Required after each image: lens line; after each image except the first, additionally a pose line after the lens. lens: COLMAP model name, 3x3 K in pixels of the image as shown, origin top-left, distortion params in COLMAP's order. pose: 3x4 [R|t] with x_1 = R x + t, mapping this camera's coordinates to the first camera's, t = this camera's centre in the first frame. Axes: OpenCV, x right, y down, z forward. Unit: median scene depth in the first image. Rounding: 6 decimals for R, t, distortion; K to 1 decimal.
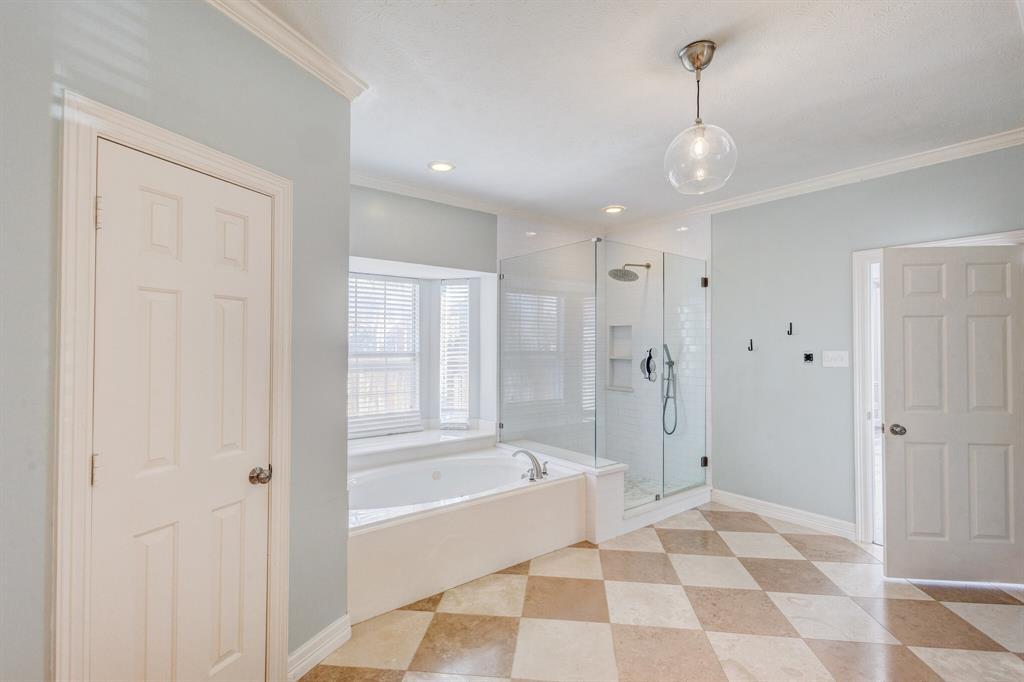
lens RADIAL K [[484.6, 0, 508.9], [0, 484.6, 345.2], [0, 0, 1]] dist [0.001078, 0.000067]
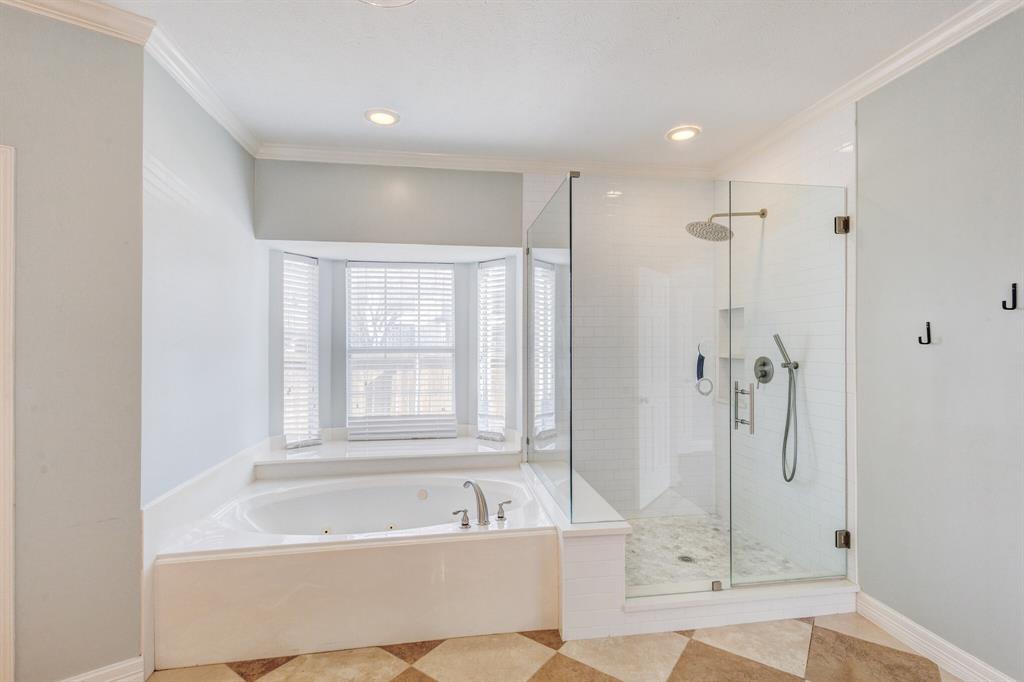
lens RADIAL K [[476.5, 0, 512.0], [0, 476.5, 341.0], [0, 0, 1]] dist [0.007472, 0.000127]
pose [[0.868767, -0.005913, -0.495186, 0.337311], [0.006965, 0.999976, 0.000279, 0.003814], [0.495173, -0.003691, 0.868787, 0.310294]]
